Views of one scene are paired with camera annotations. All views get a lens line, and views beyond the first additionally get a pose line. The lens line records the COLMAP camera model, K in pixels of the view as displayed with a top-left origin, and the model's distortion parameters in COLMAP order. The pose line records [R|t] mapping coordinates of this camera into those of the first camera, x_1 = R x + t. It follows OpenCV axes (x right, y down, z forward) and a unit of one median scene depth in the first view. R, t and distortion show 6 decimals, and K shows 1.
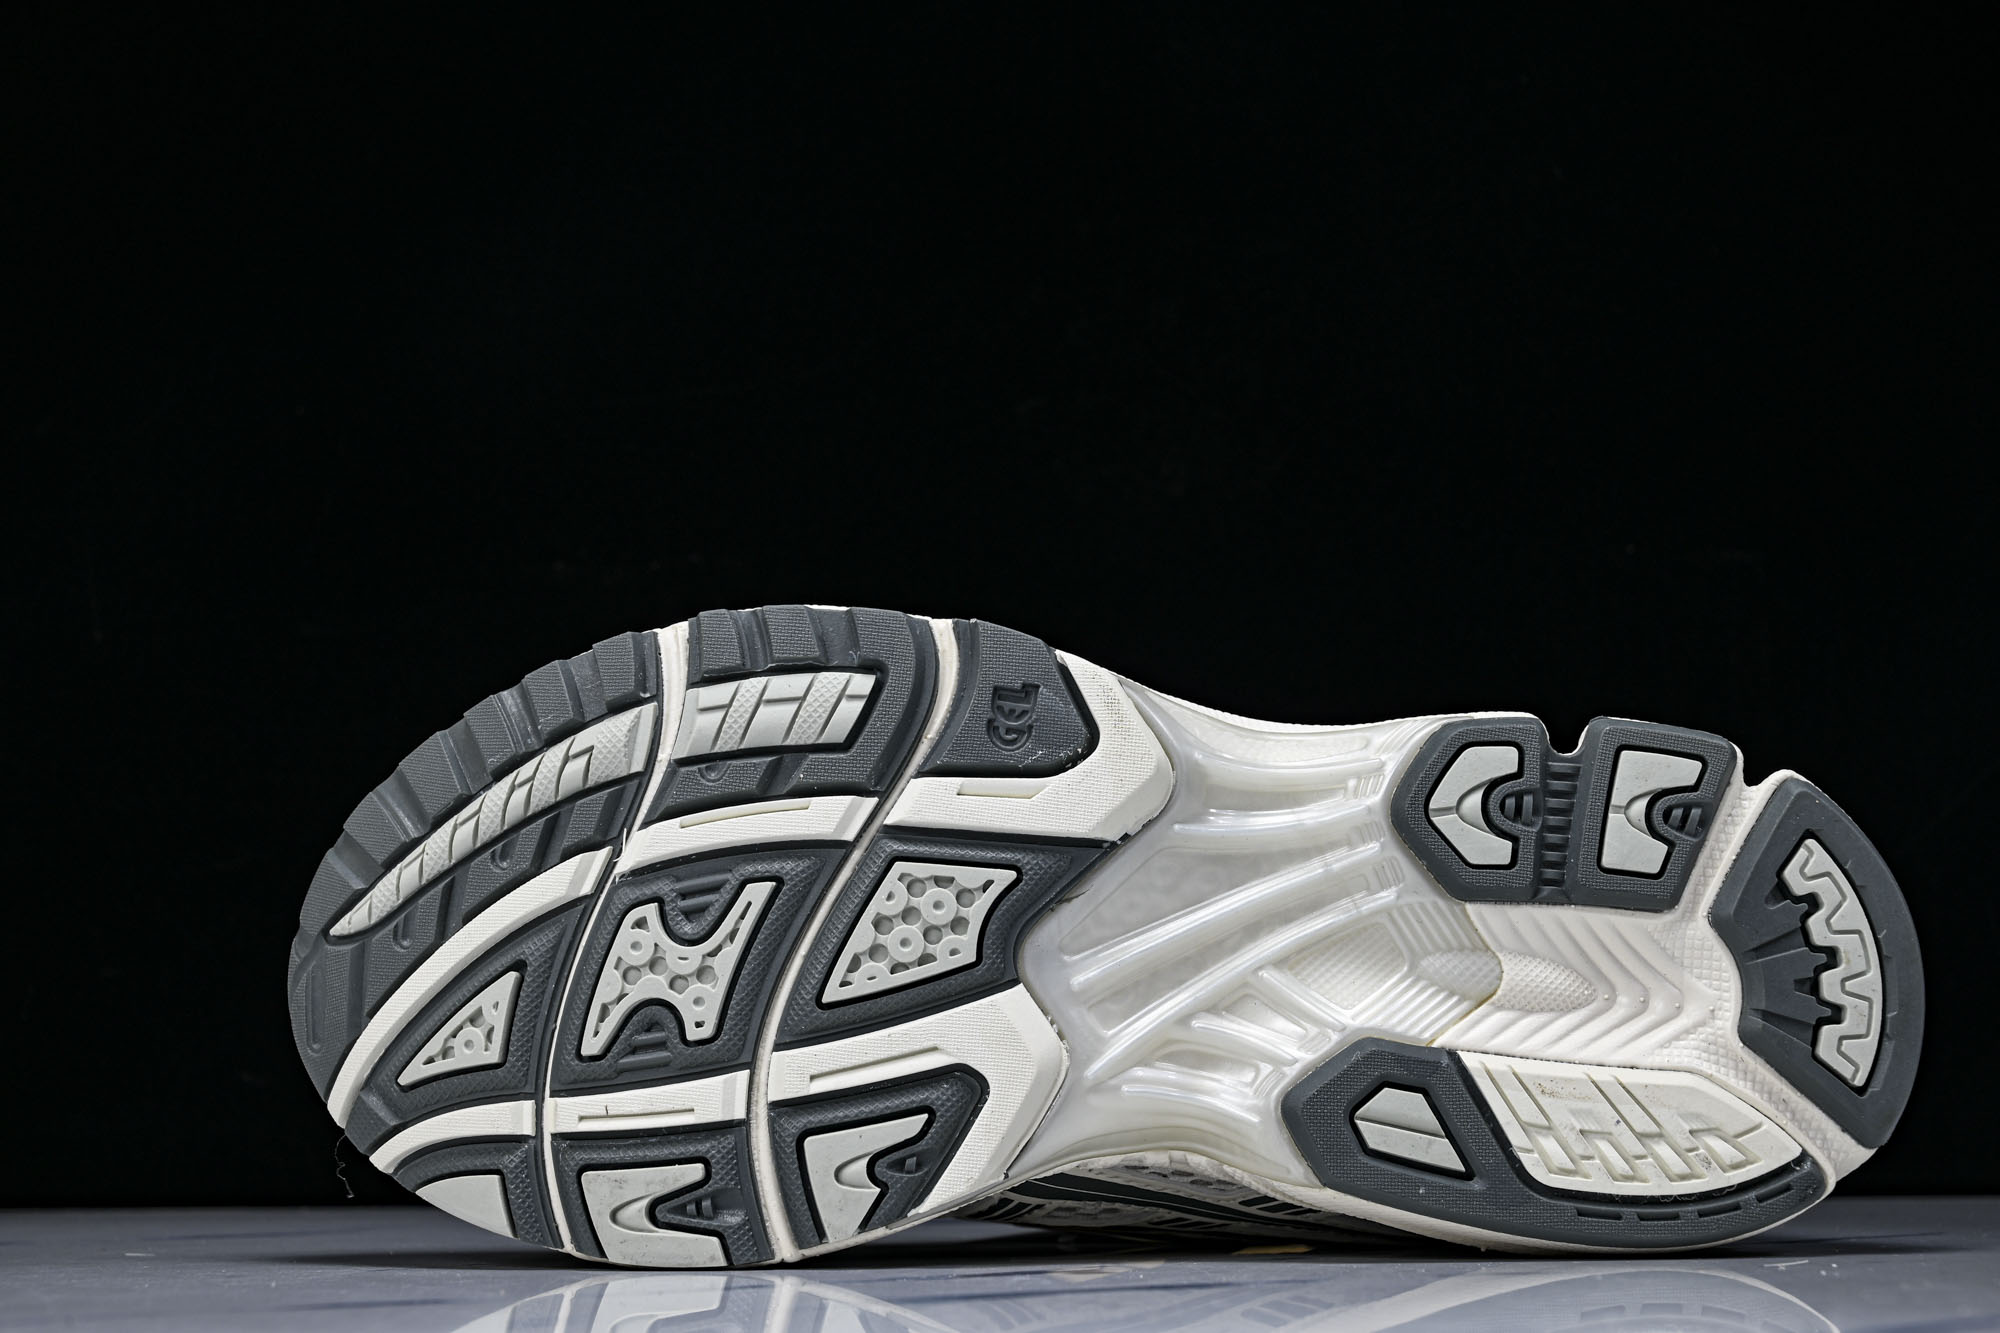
lens RADIAL K [[3404.8, 0, 997.8], [0, 3404.8, 660.8], [0, 0, 1]] dist [0.008401, -0.068338]
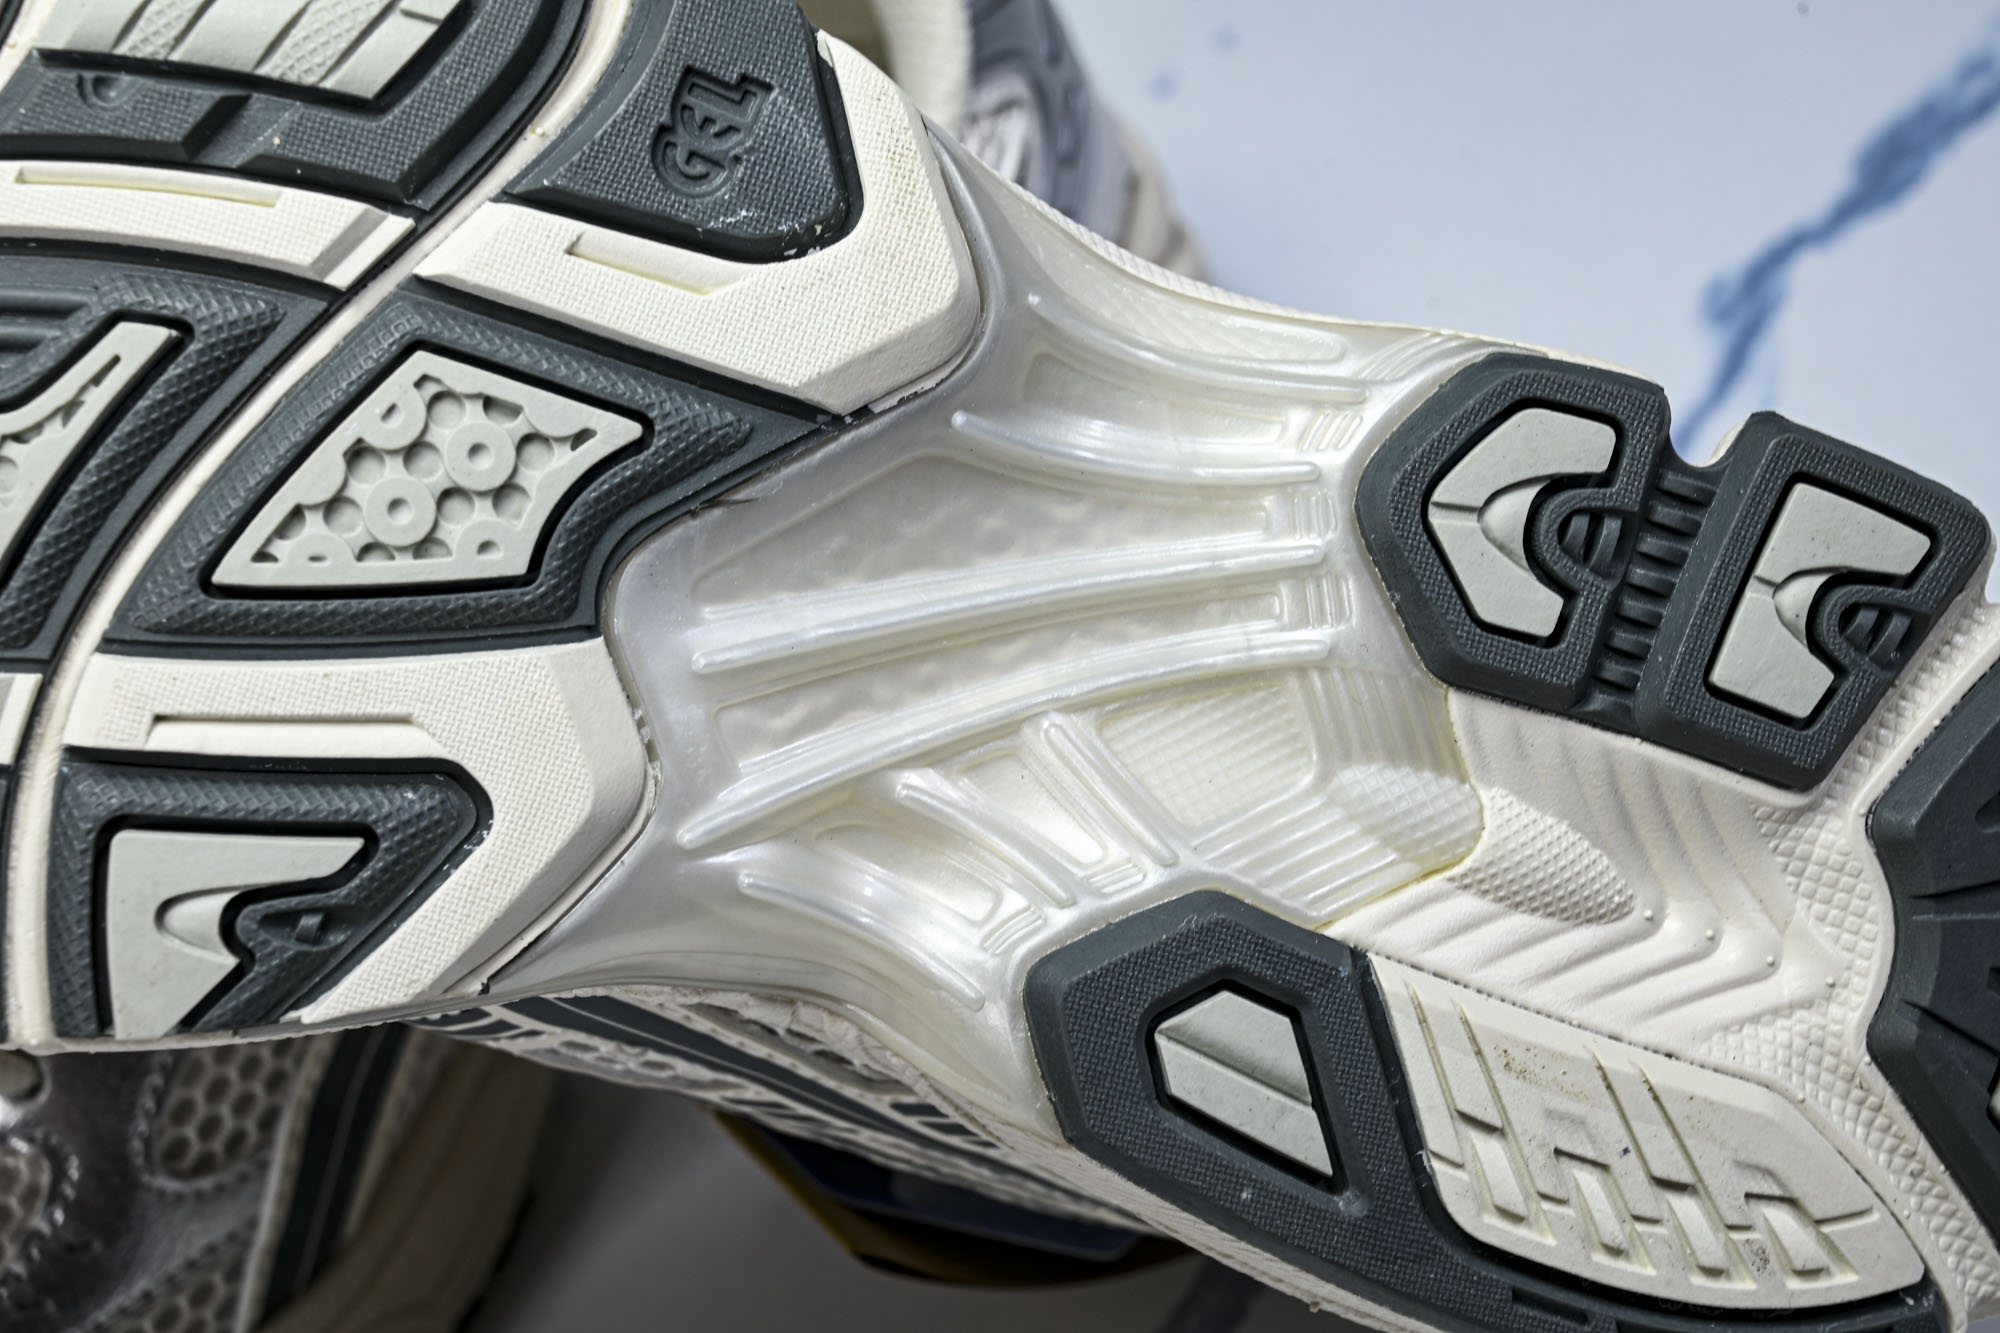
lens RADIAL K [[3780.7, 0, 962.1], [0, 3780.7, 657.4], [0, 0, 1]] dist [0.025738, -0.119011]
pose [[0.966156, 0.235867, 0.104451, 0.000634], [-0.244823, 0.965990, 0.083217, 0.036291], [-0.081270, -0.105972, 0.991042, 0.423573]]
